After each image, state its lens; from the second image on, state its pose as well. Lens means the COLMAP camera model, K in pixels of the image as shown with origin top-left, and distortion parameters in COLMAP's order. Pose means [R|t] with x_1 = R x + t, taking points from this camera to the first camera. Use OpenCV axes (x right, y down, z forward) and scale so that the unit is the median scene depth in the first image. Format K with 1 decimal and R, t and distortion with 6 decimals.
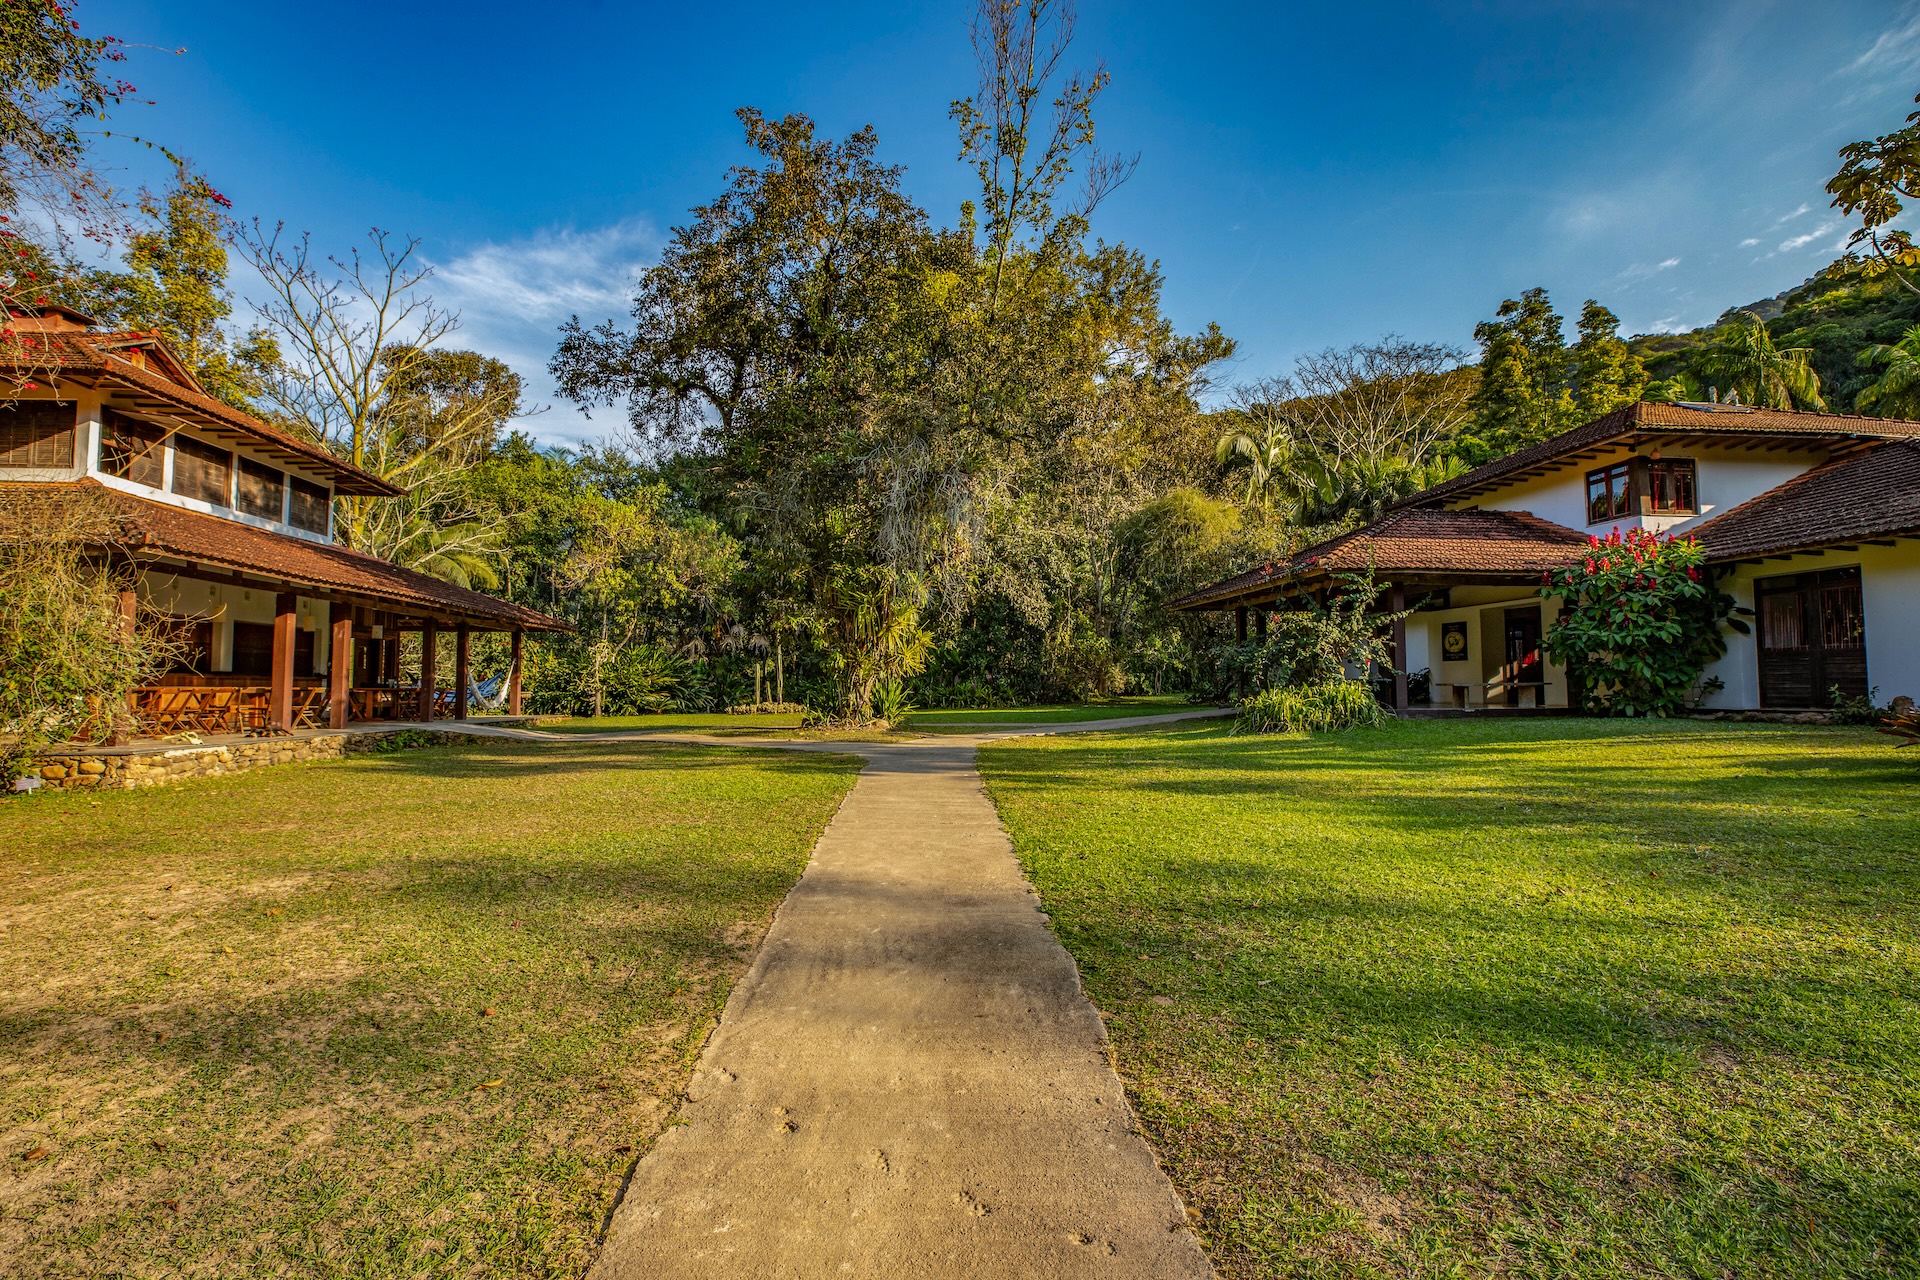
lens RADIAL K [[882.2, 0, 960.0], [0, 882.2, 640.0], [0, 0, 1]] dist [0.000108, 0.000012]
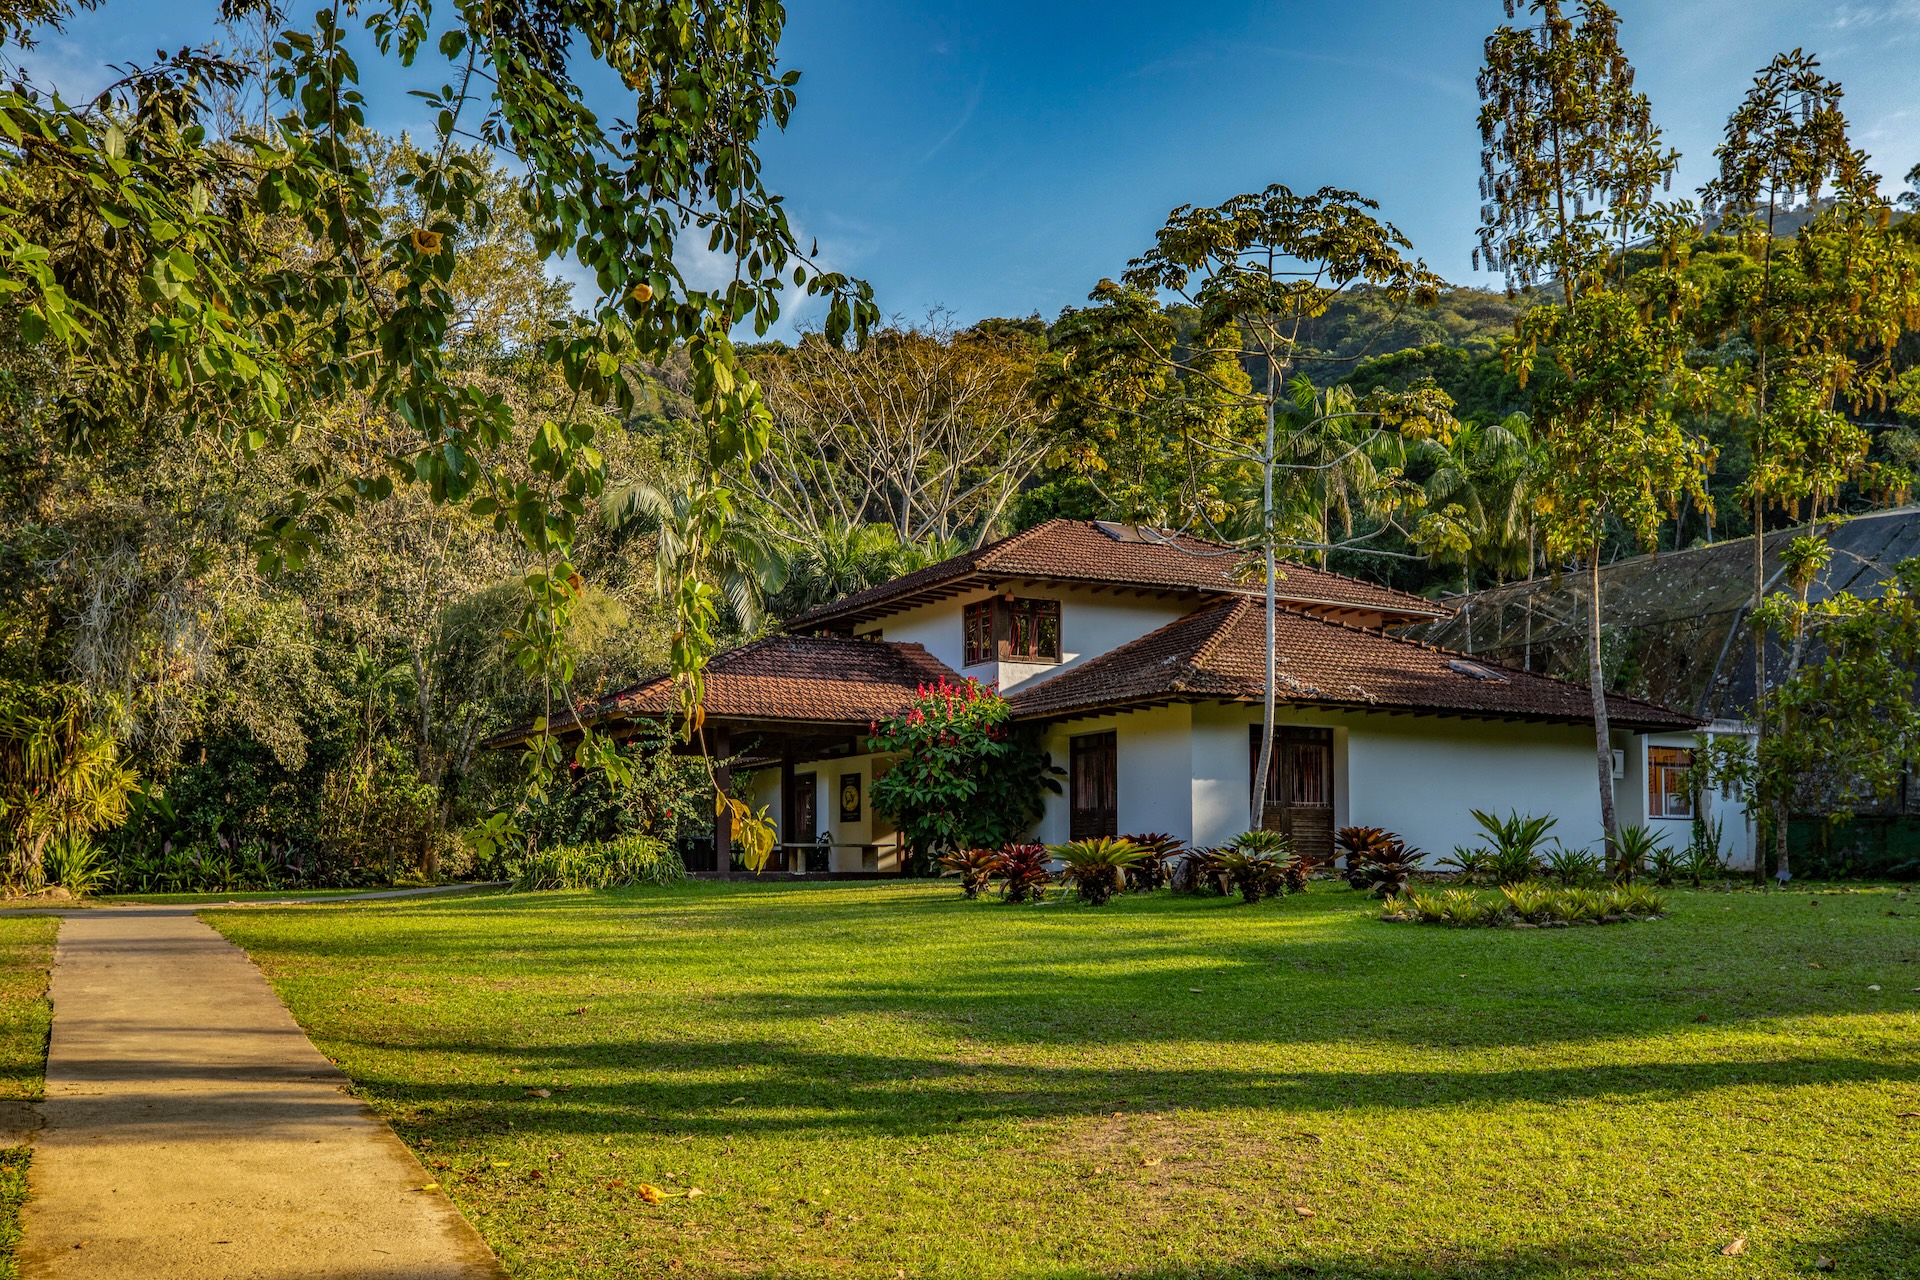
lens RADIAL K [[1884.8, 0, 961.5], [0, 1884.8, 783.5], [0, 0, 1]] dist [0.040842, -0.009774]
pose [[0.923409, 0.021595, 0.383209, -0.002446], [-0.019771, 0.999767, -0.008699, 0.001764], [-0.383307, 0.000456, 0.923621, -0.765077]]
